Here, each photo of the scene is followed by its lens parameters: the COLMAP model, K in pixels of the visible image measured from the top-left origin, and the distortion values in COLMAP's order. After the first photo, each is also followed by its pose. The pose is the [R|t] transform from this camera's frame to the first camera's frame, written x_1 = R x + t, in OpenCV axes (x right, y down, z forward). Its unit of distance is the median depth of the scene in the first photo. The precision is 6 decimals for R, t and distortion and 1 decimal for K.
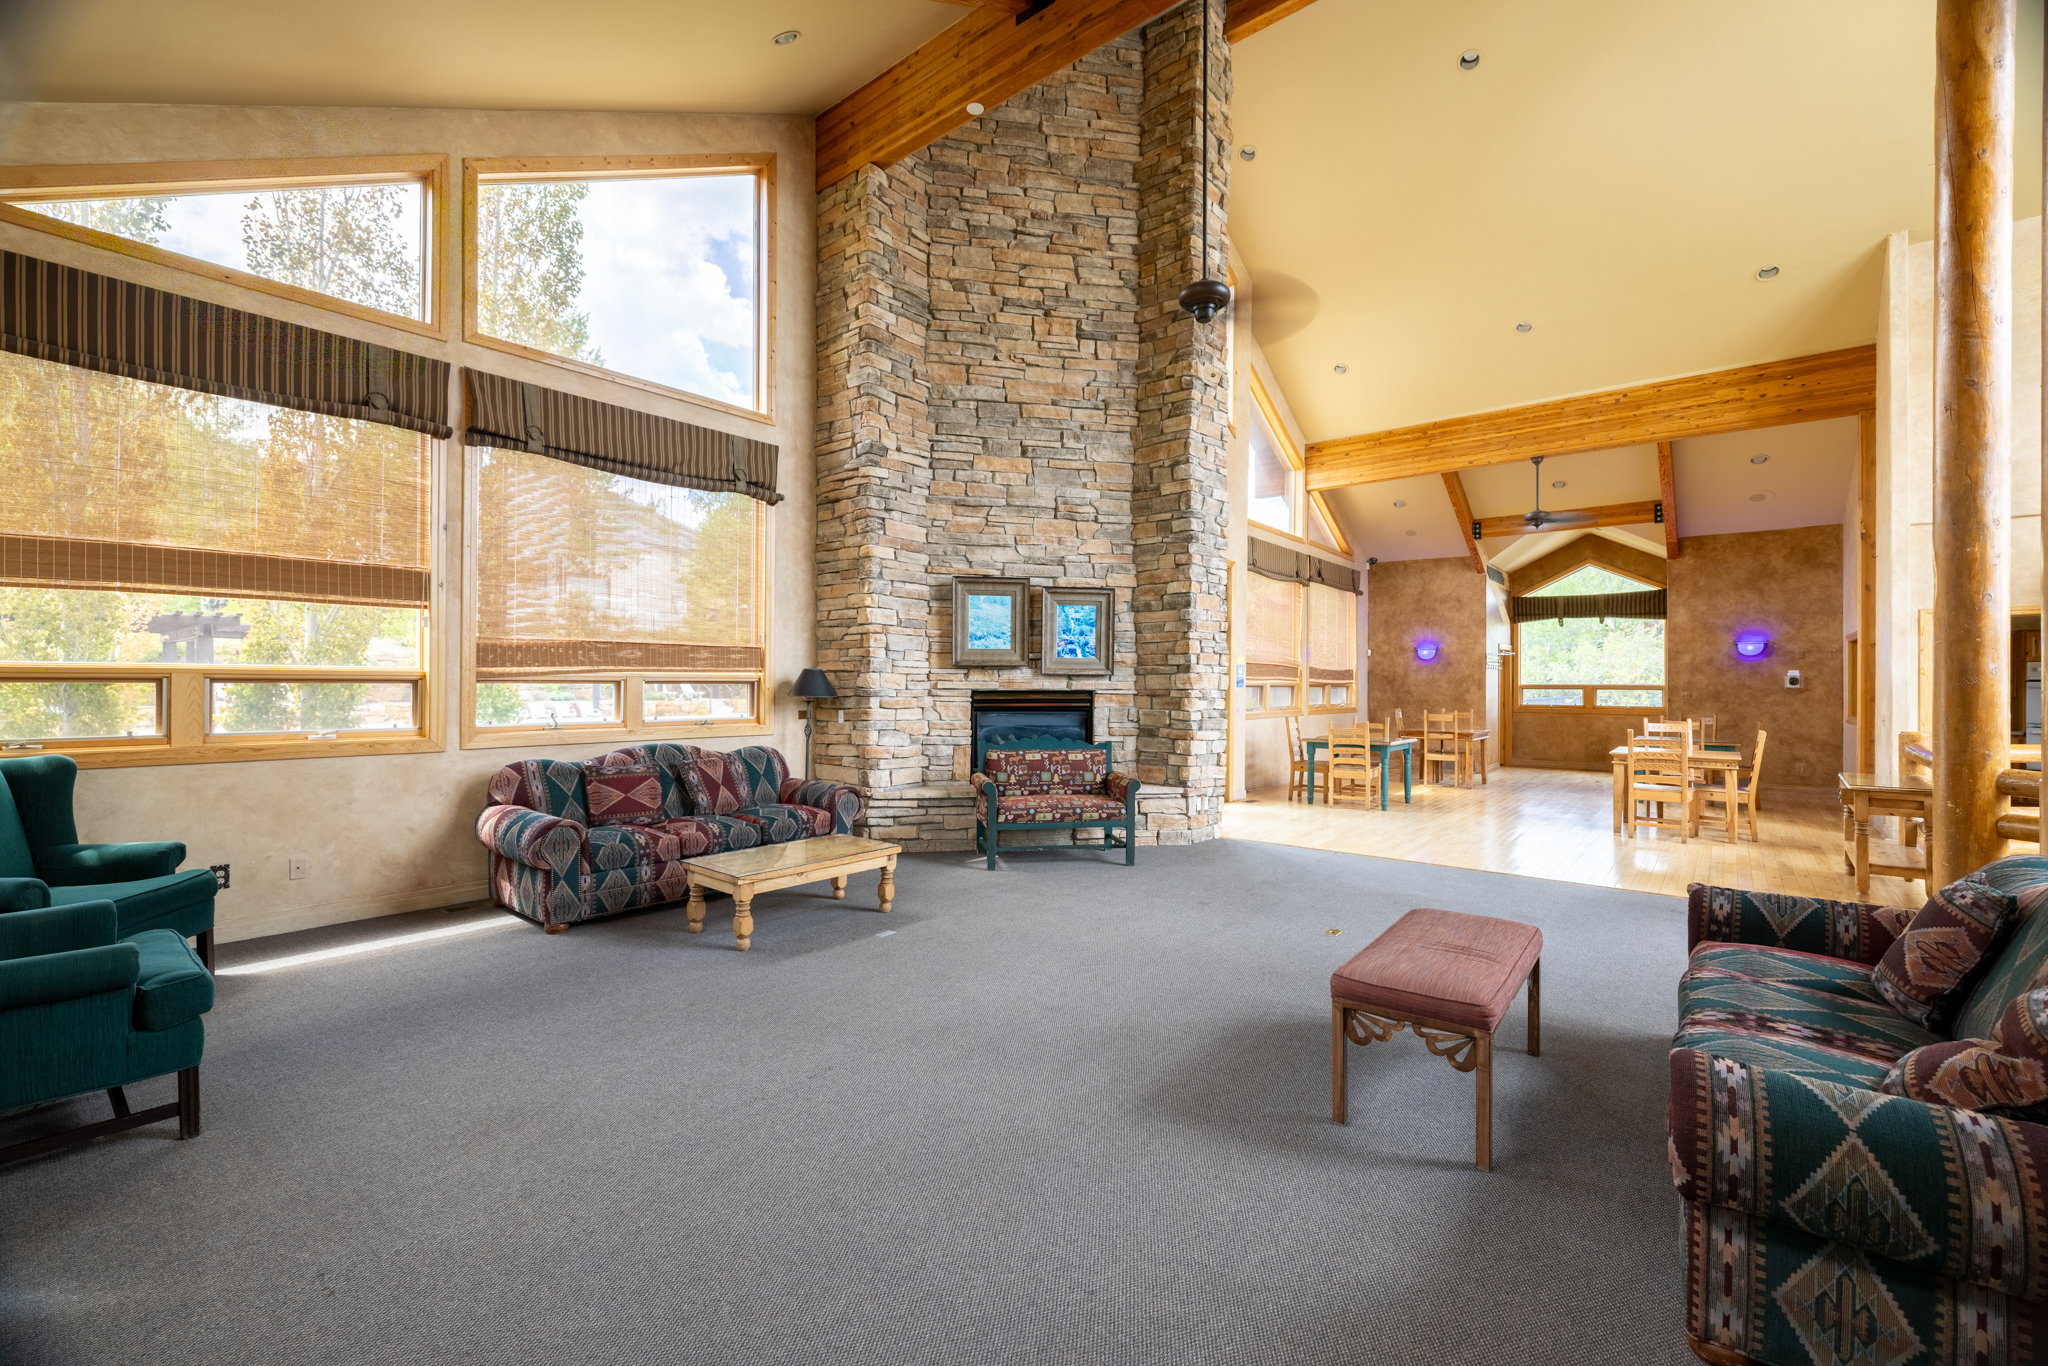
lens RADIAL K [[846.3, 0, 1028.3], [0, 846.3, 681.0], [0, 0, 1]] dist [-0.002119, -0.000240]
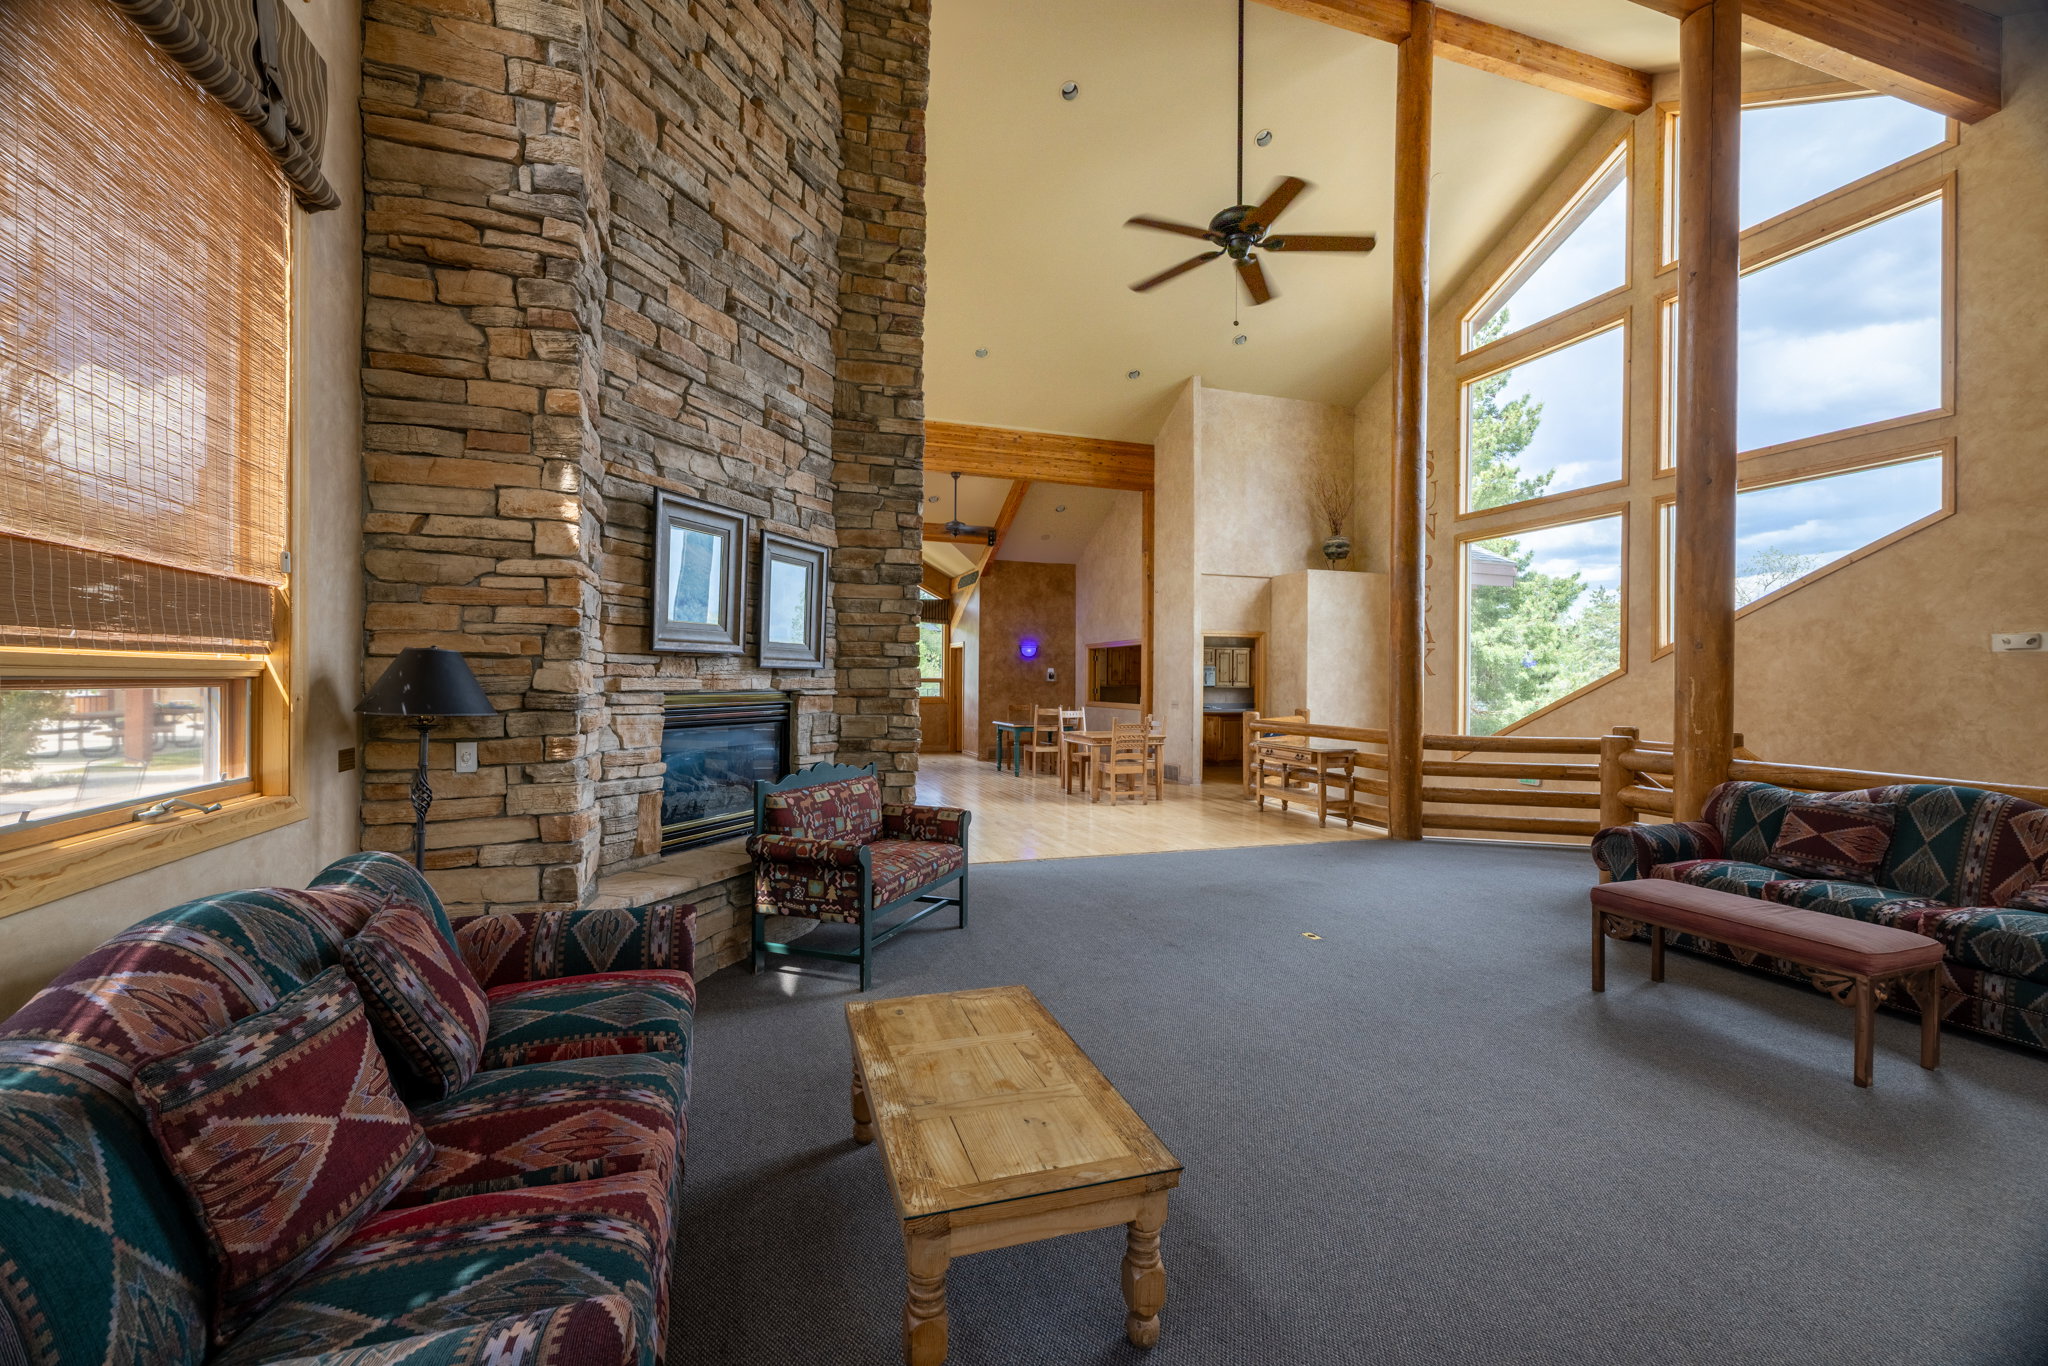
lens RADIAL K [[846.3, 0, 1029.2], [0, 846.3, 684.5], [0, 0, 1]] dist [-0.002119, -0.000240]
pose [[0.533344, -0.005835, 0.845878, -0.414835], [-0.007492, 0.999904, 0.011622, -0.003422], [-0.845865, -0.012536, 0.533249, 0.484402]]
